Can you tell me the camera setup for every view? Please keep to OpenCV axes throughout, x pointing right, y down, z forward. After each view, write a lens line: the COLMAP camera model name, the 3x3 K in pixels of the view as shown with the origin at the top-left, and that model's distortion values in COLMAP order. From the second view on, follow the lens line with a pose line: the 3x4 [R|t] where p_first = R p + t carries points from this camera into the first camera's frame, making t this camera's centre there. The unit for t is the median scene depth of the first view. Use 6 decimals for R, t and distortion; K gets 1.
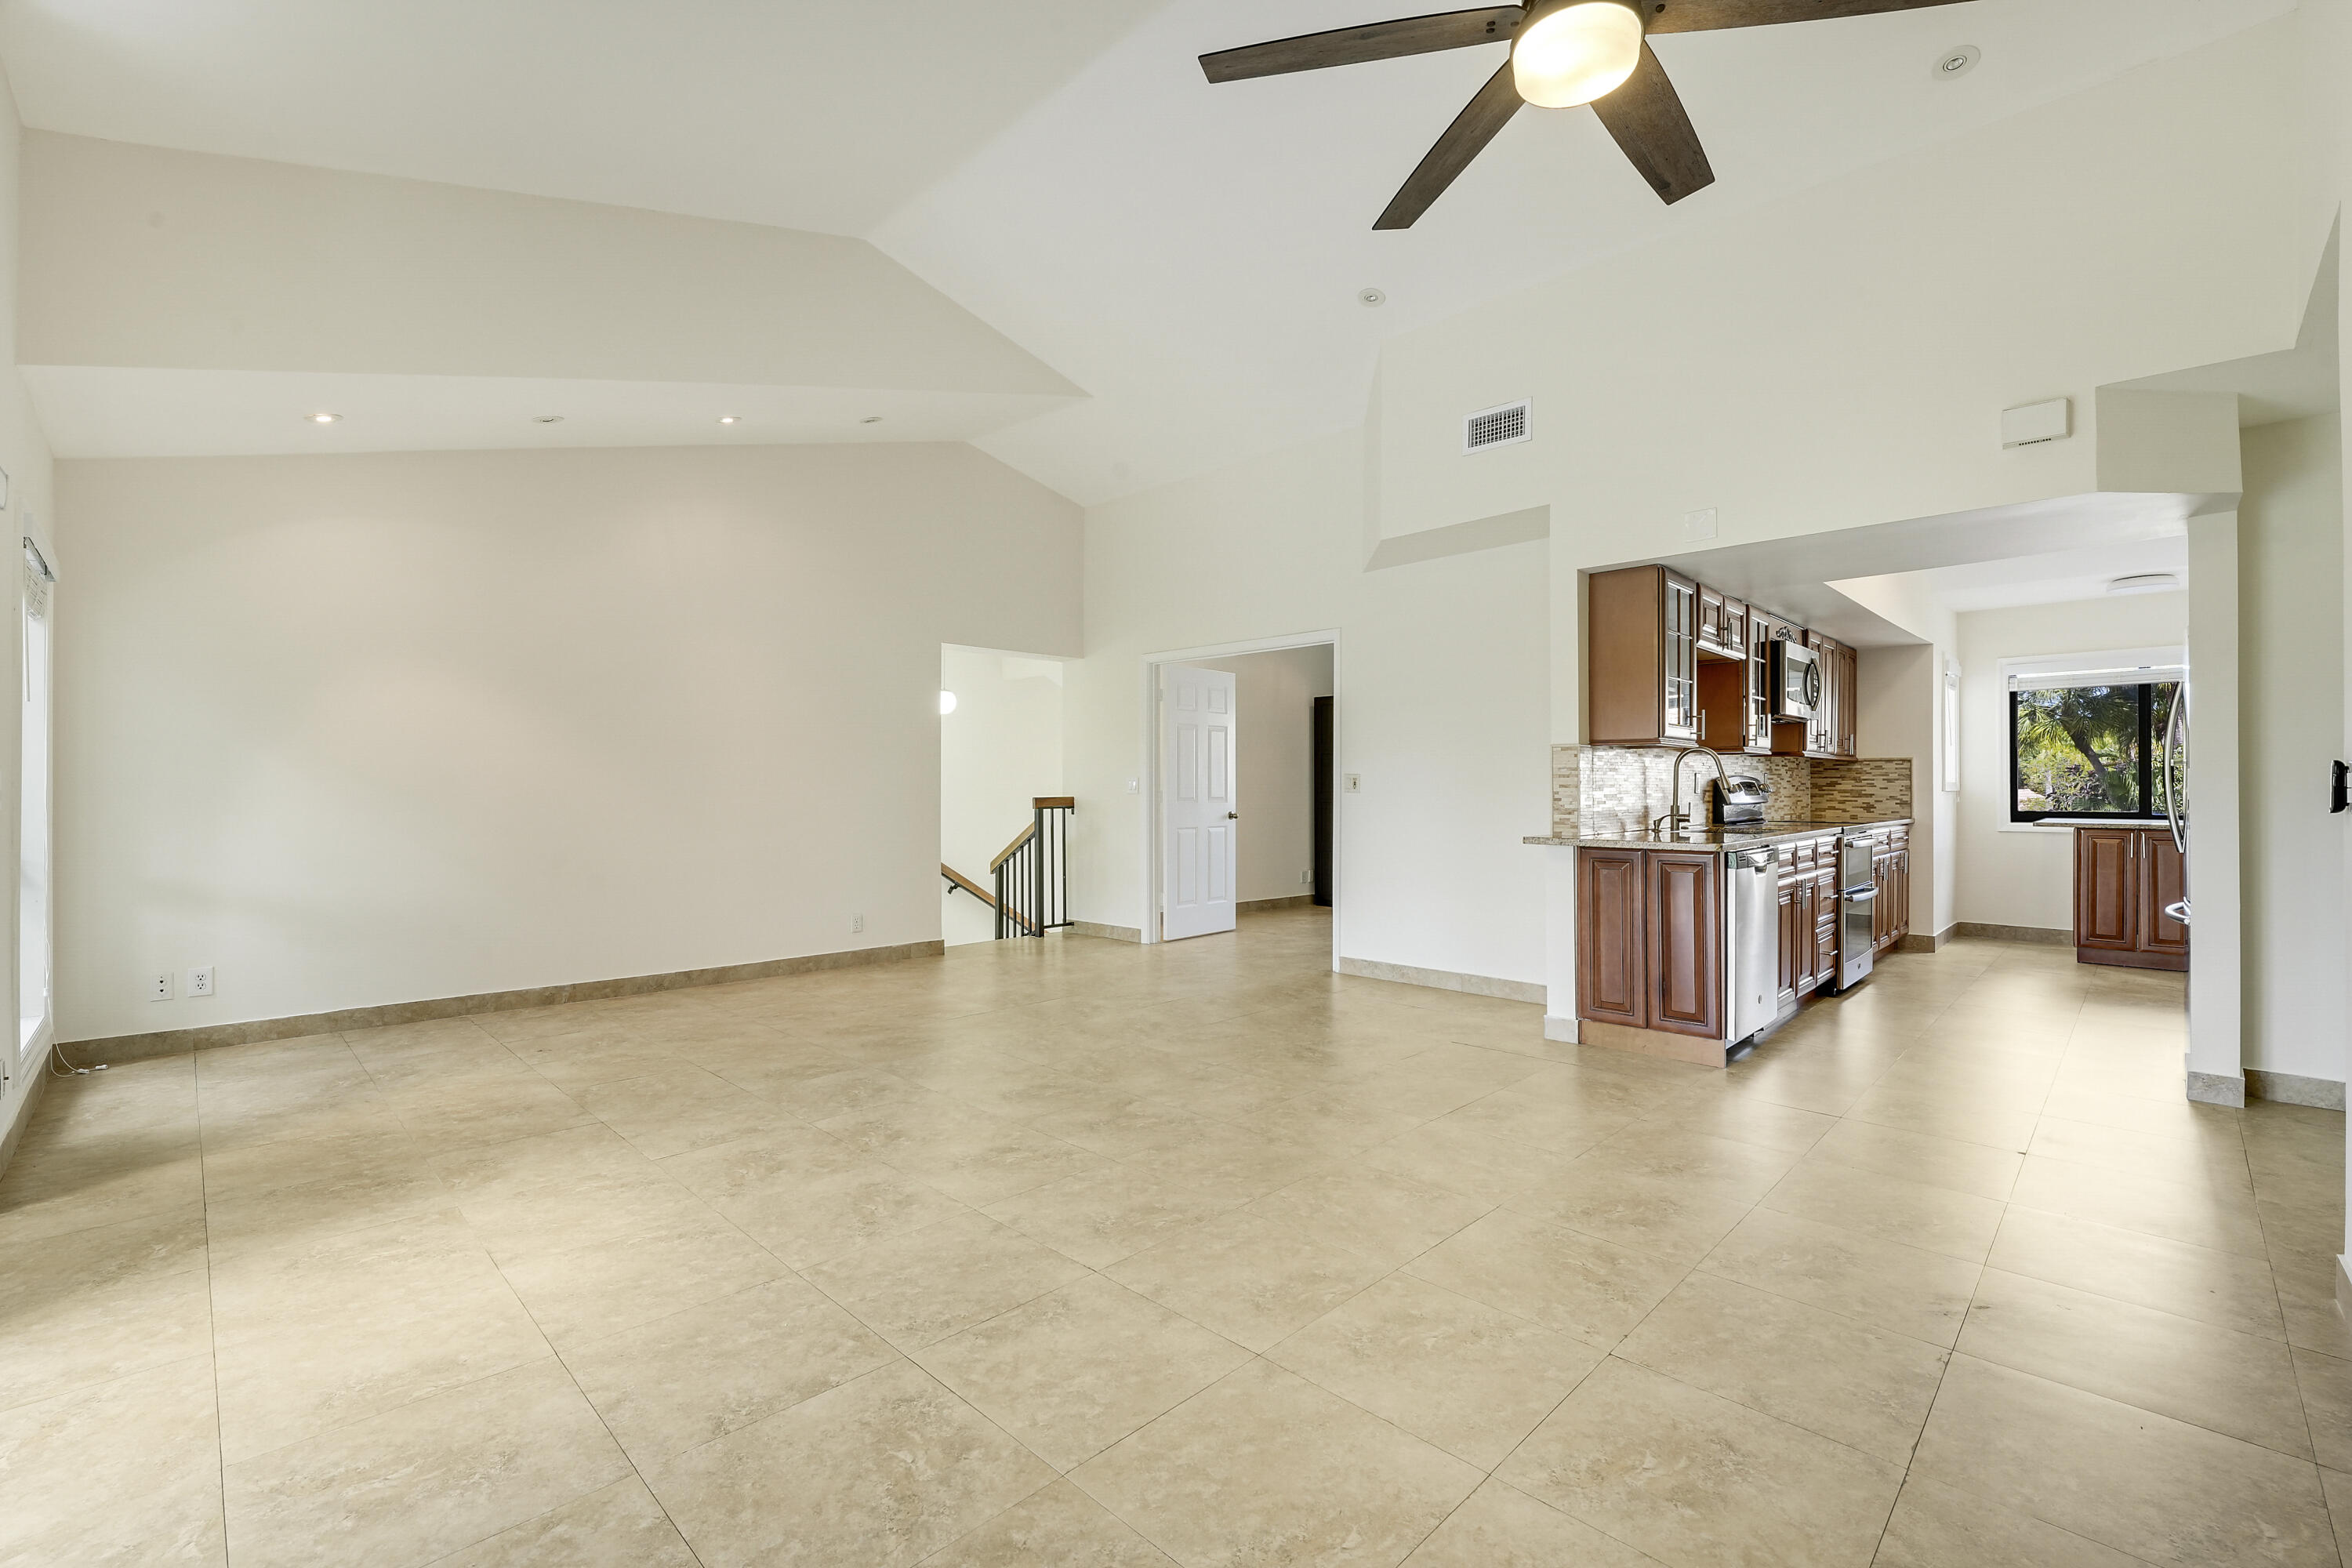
lens RADIAL K [[998.0, 0, 1176.5], [0, 998.0, 790.8], [0, 0, 1]] dist [-0.022268, 0.000963]
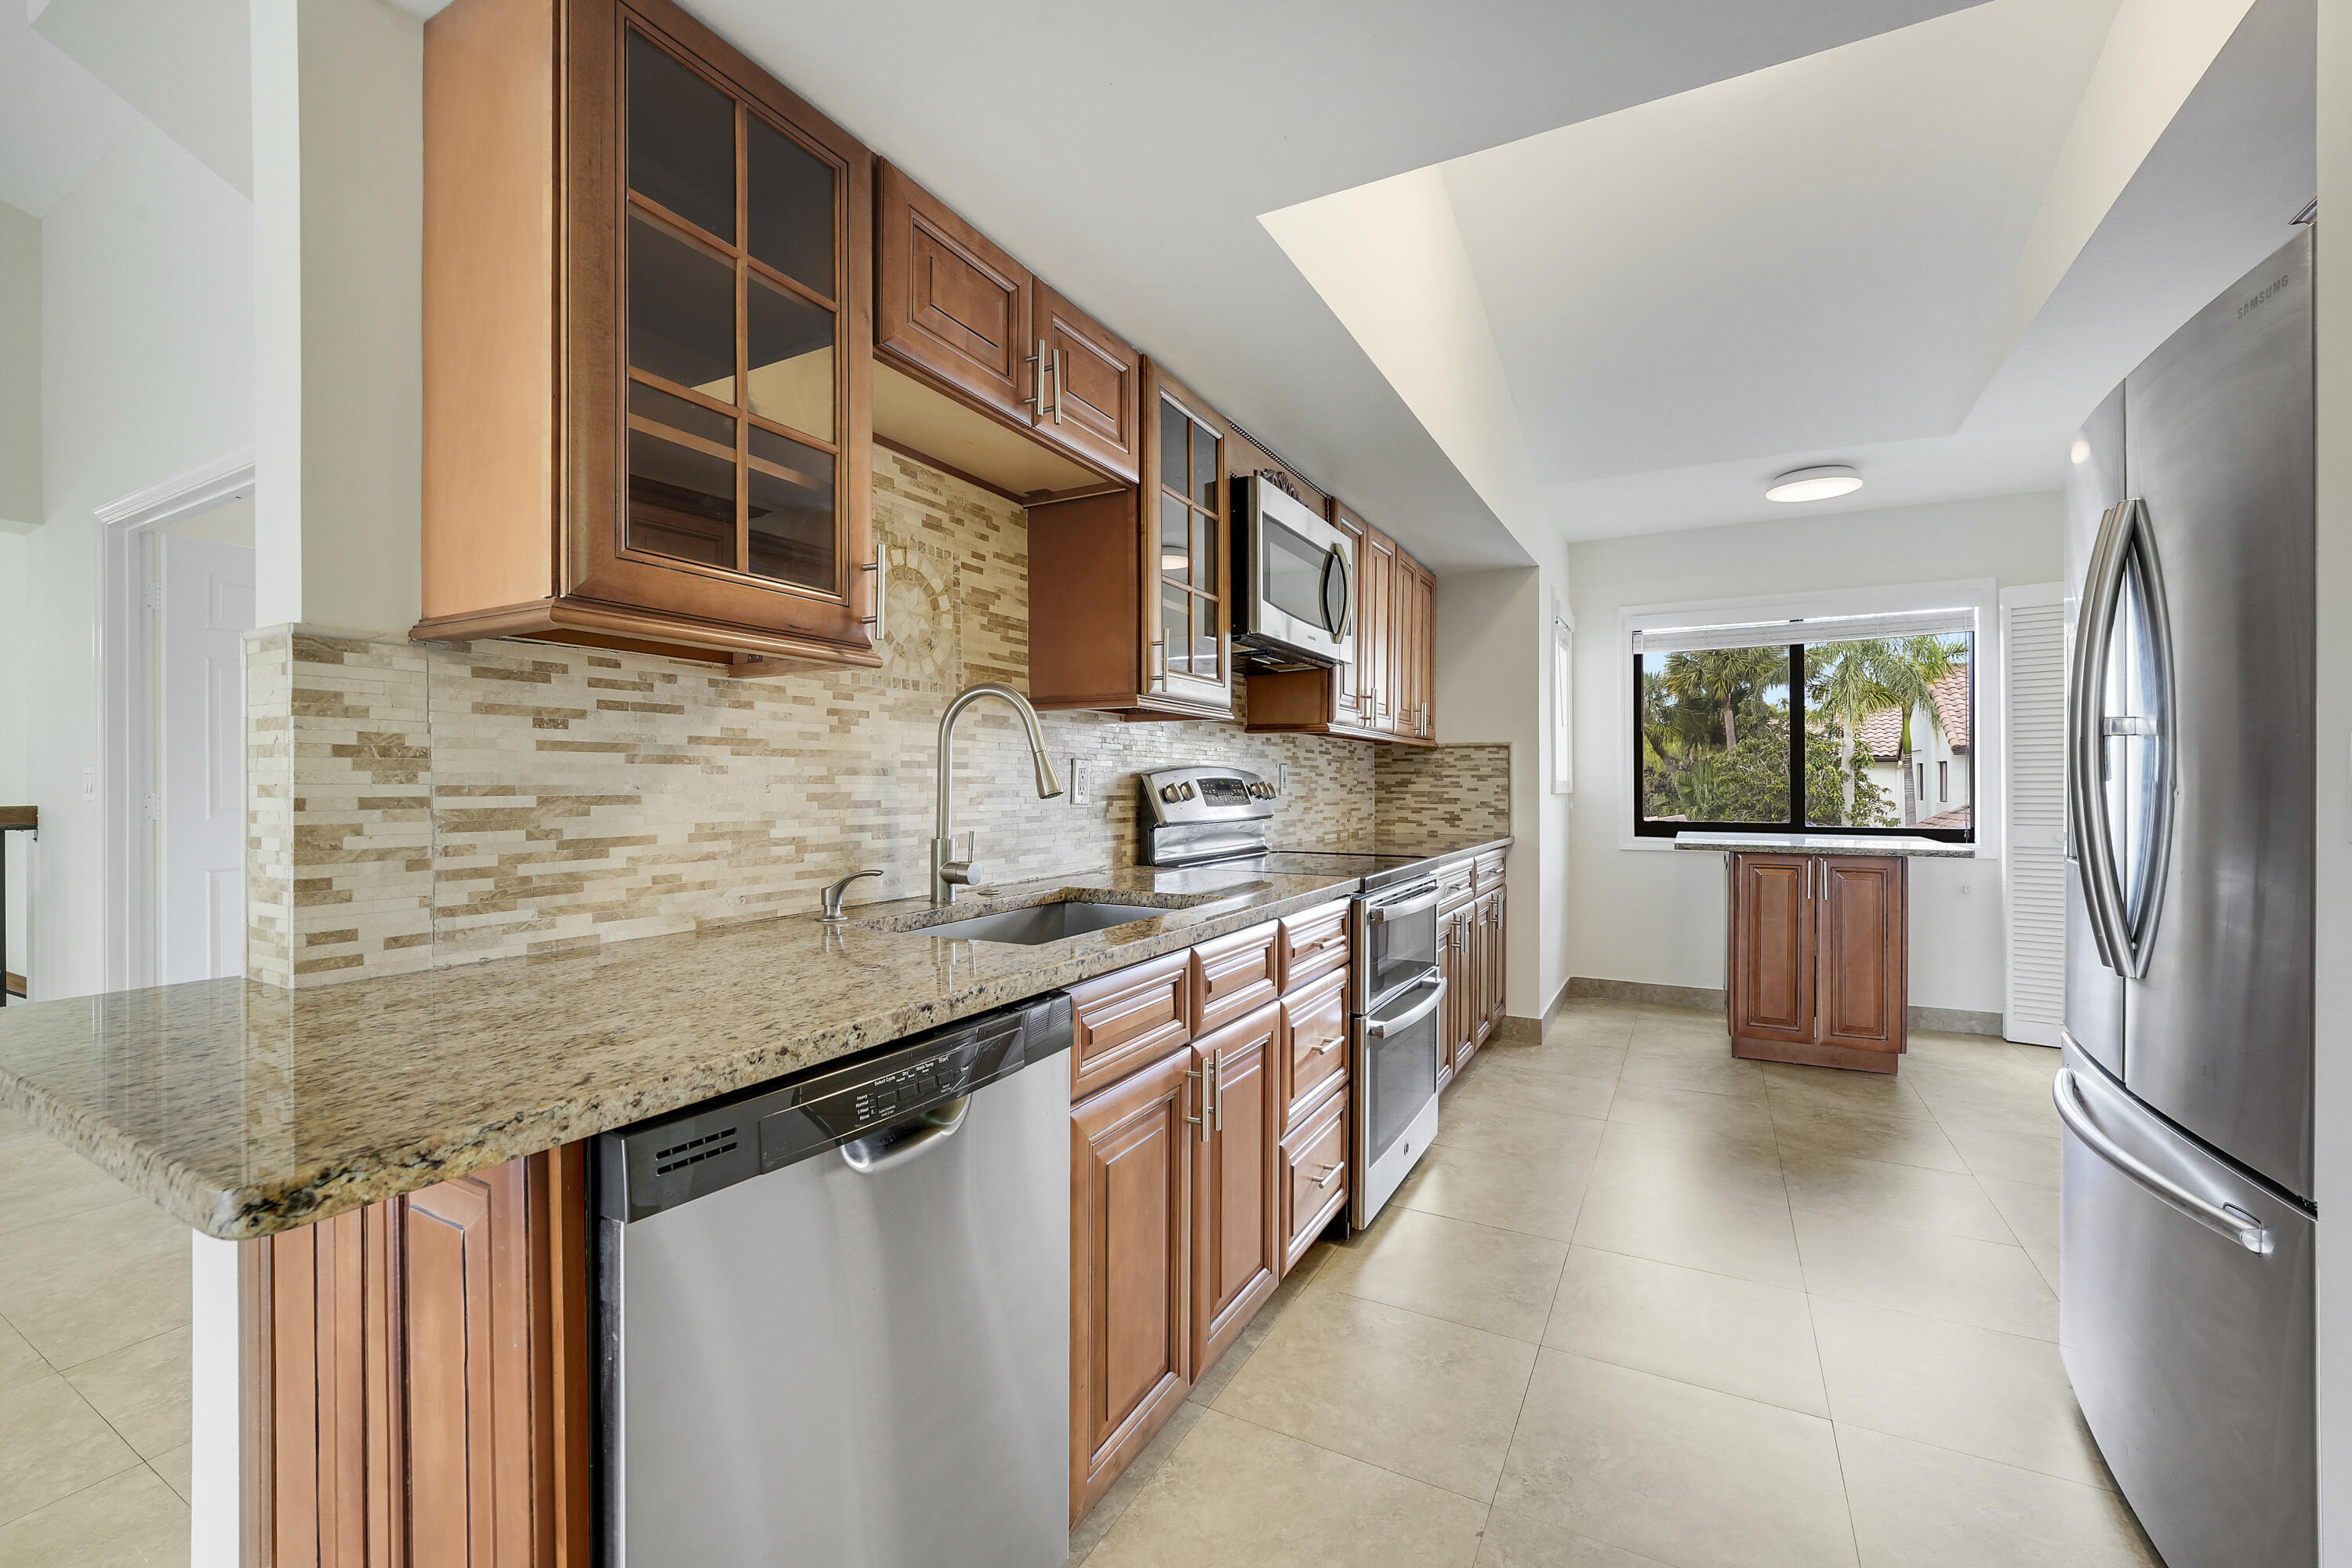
lens RADIAL K [[998.0, 0, 1167.2], [0, 998.0, 777.7], [0, 0, 1]] dist [-0.022268, 0.000963]
pose [[0.957618, 0.003755, 0.288018, 0.460752], [-0.000797, 0.999946, -0.010386, -0.004731], [-0.288041, 0.009717, 0.957569, 0.592198]]
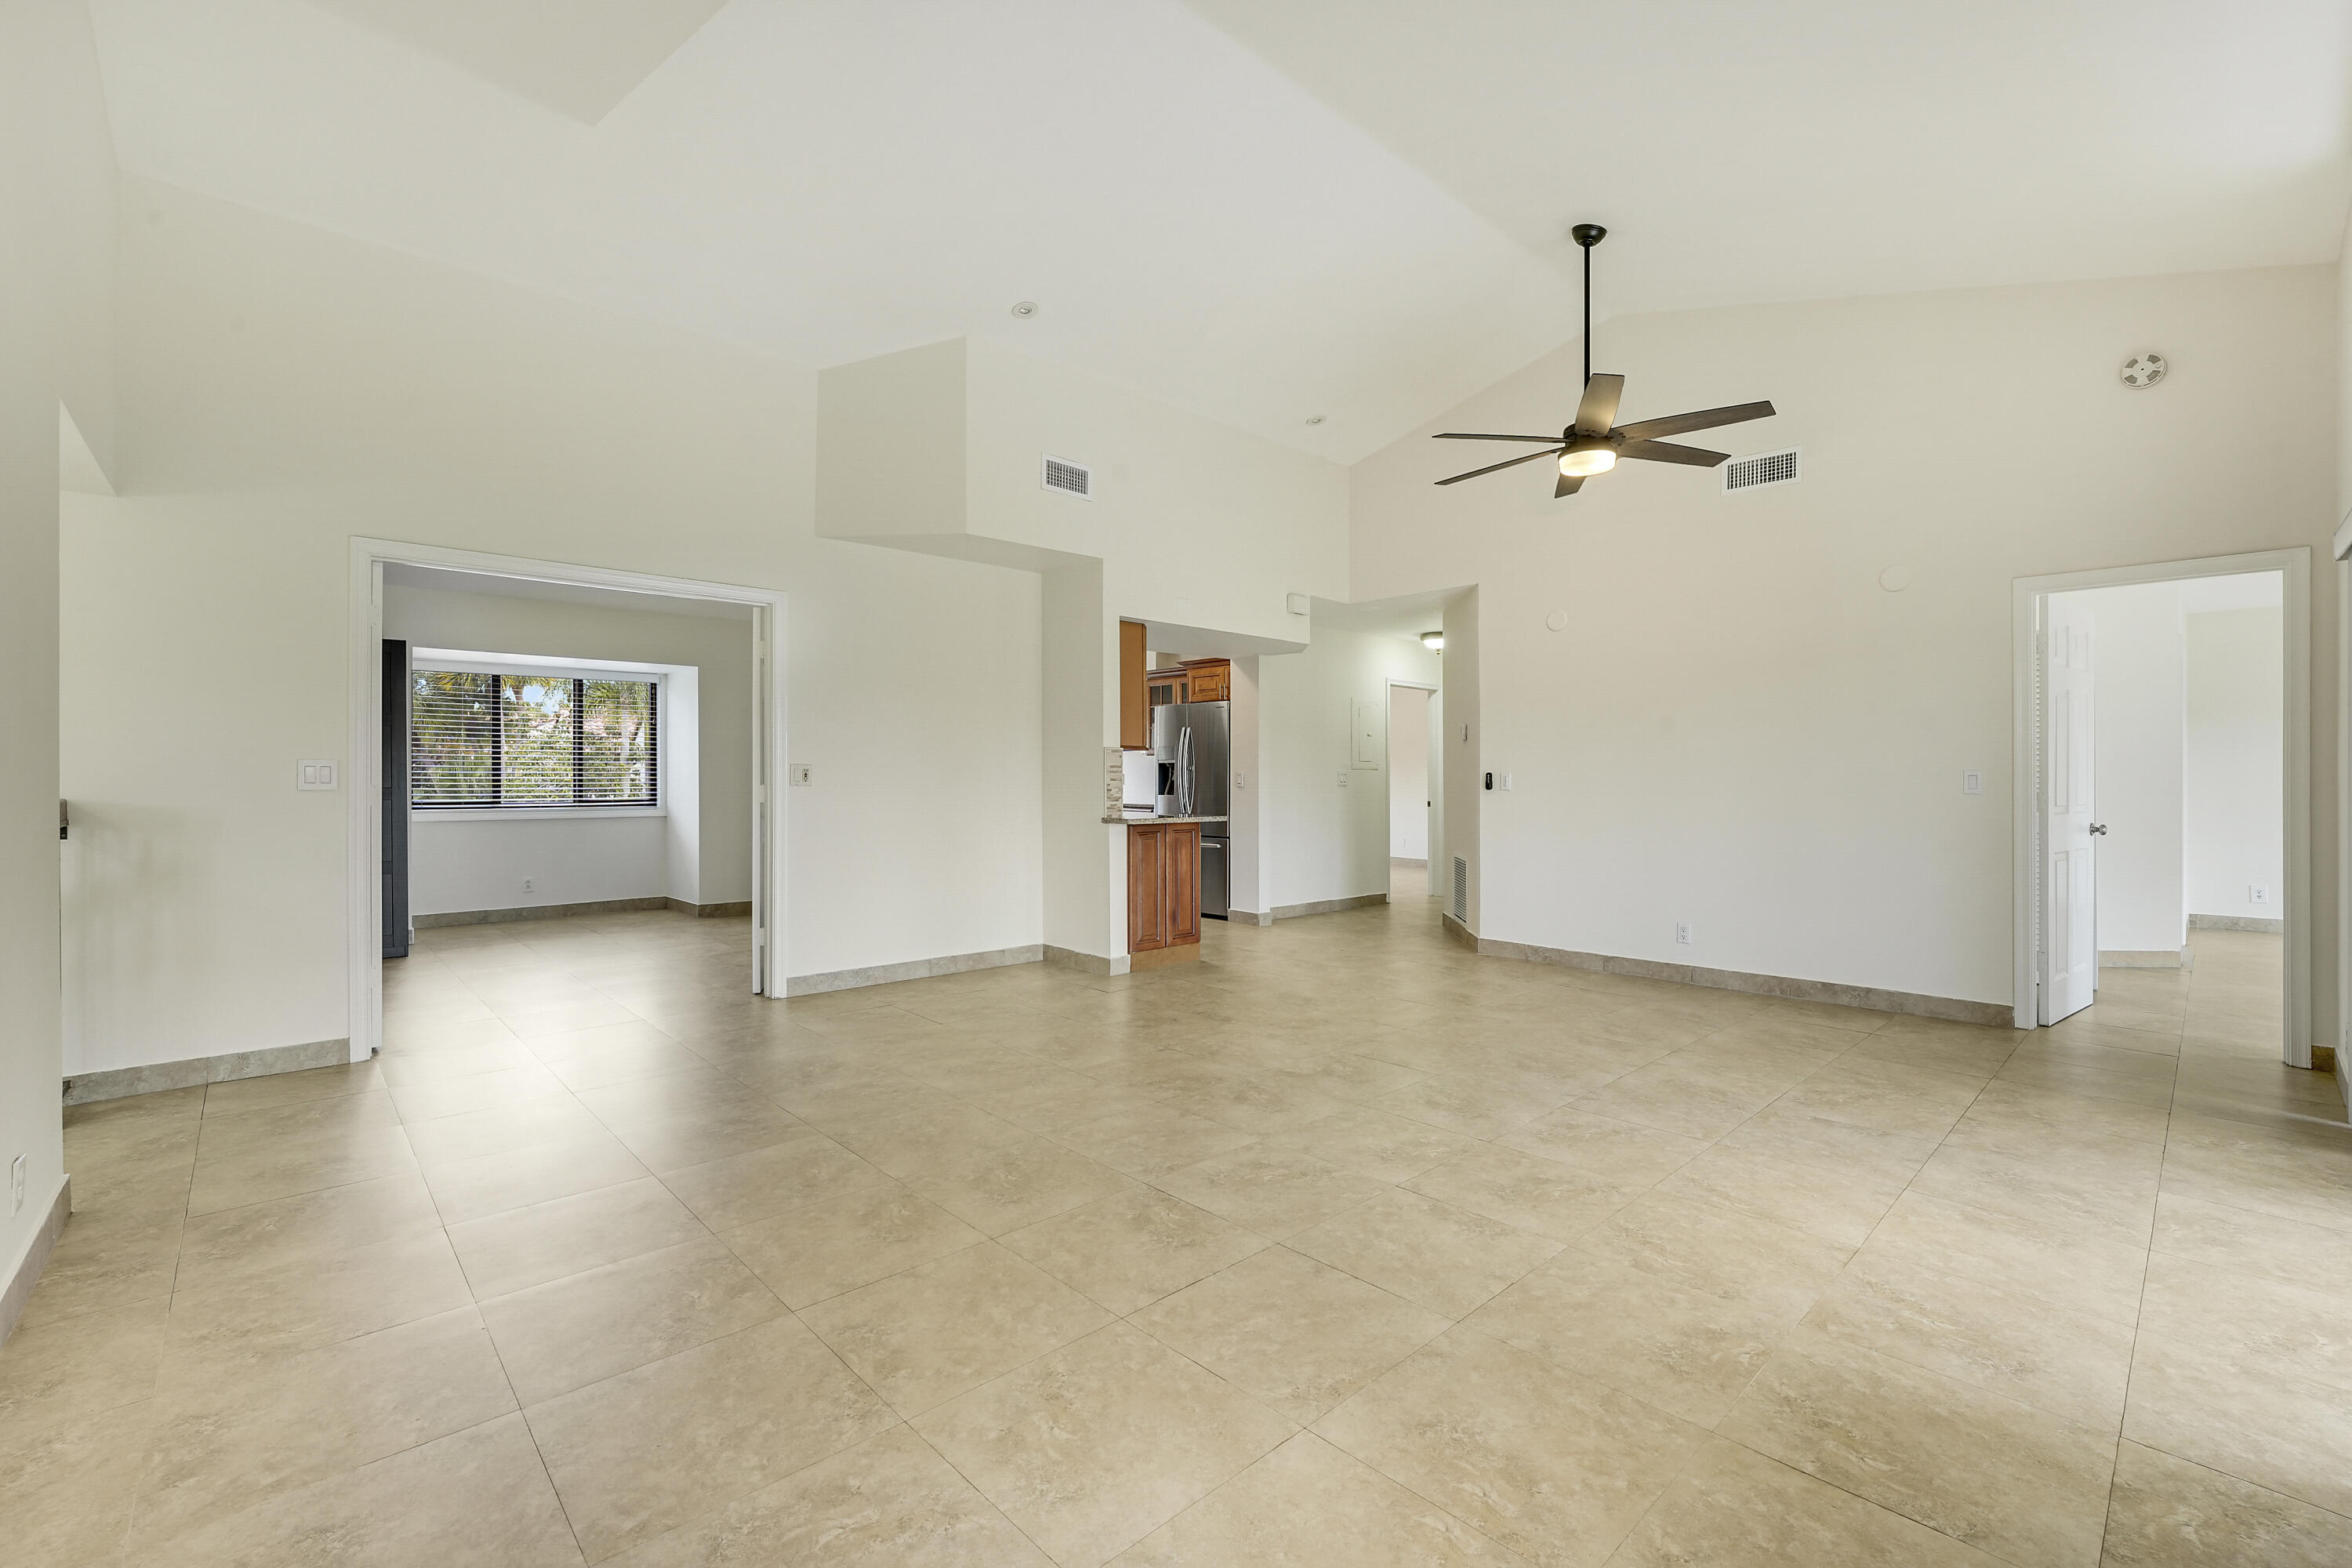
lens RADIAL K [[998.0, 0, 1164.6], [0, 998.0, 782.1], [0, 0, 1]] dist [-0.022268, 0.000963]
pose [[0.047884, 0.000558, 0.998853, -0.761516], [0.000631, 1.000000, -0.000588, -0.000248], [-0.998853, 0.000659, 0.047883, 0.728869]]
